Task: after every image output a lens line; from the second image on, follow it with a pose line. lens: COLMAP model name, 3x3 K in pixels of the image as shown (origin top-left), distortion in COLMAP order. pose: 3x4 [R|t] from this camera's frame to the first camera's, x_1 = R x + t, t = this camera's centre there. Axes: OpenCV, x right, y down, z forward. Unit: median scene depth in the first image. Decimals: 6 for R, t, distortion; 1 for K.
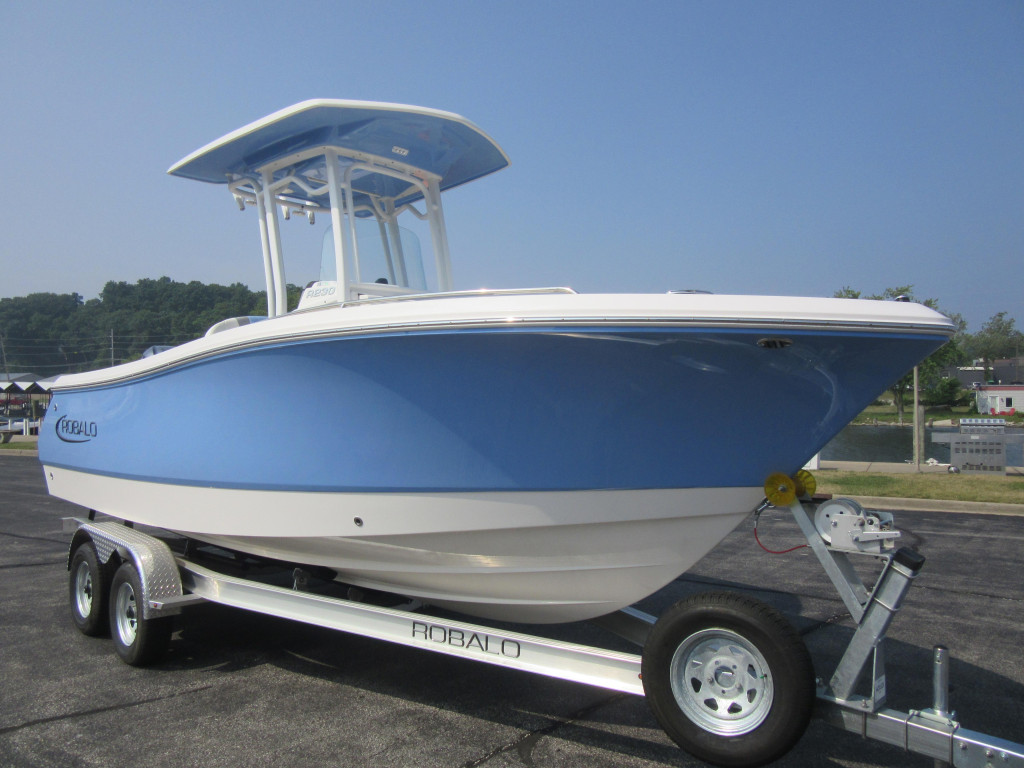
lens RADIAL K [[764.3, 0, 506.0], [0, 764.3, 394.0], [0, 0, 1]] dist [-0.031500, 0.021534]
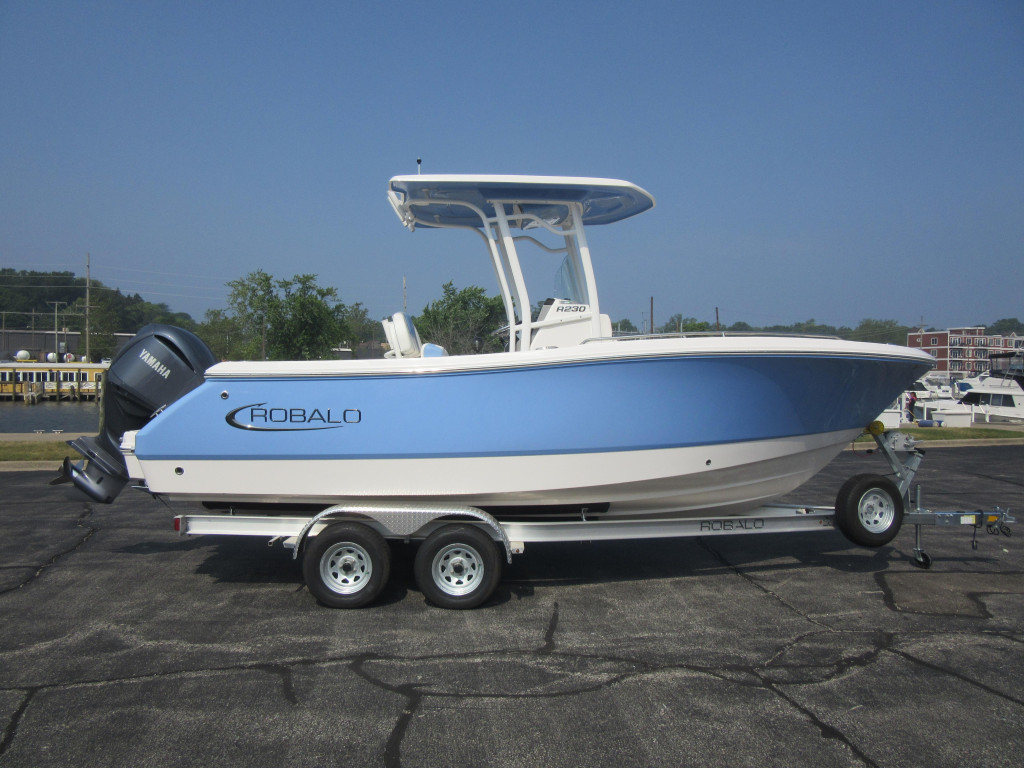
lens RADIAL K [[764.3, 0, 497.1], [0, 764.3, 380.7], [0, 0, 1]] dist [-0.031500, 0.021534]
pose [[0.701384, 0.000515, 0.712784, -1.388396], [-0.011402, 0.999880, 0.010497, -0.020219], [-0.712693, -0.015489, 0.701305, 0.127095]]
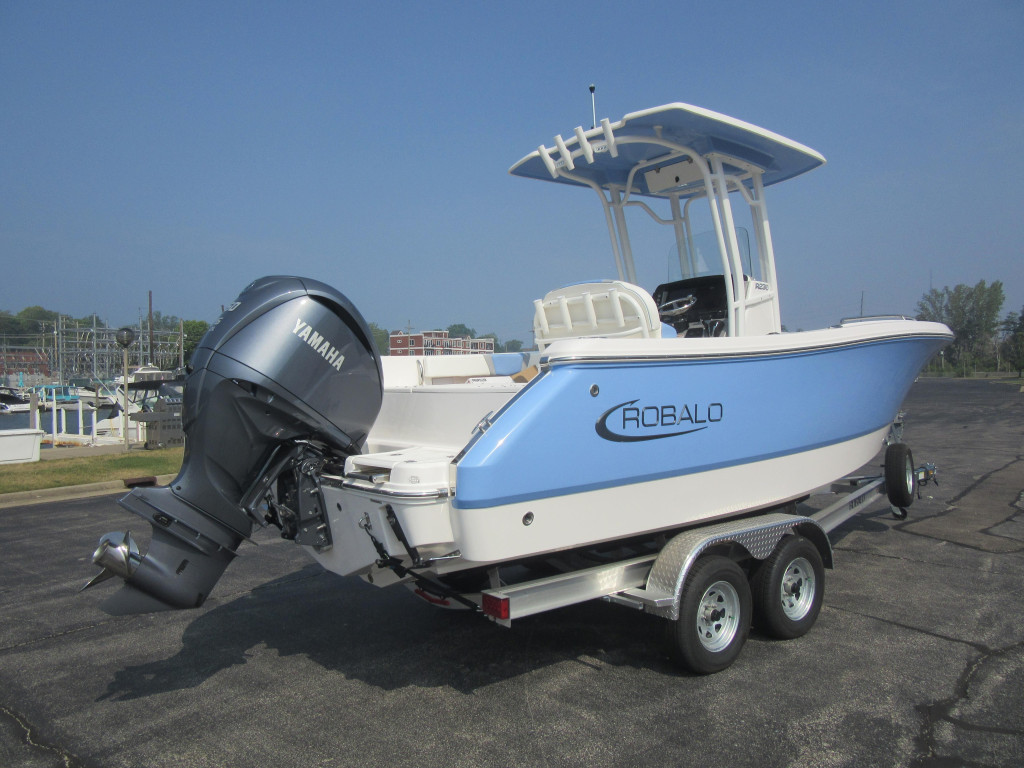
lens RADIAL K [[764.3, 0, 505.1], [0, 764.3, 382.4], [0, 0, 1]] dist [-0.031500, 0.021534]
pose [[0.115108, -0.012060, 0.993280, -1.623959], [0.010273, 0.999887, 0.010949, 0.004465], [-0.993300, 0.008944, 0.115219, 1.338517]]
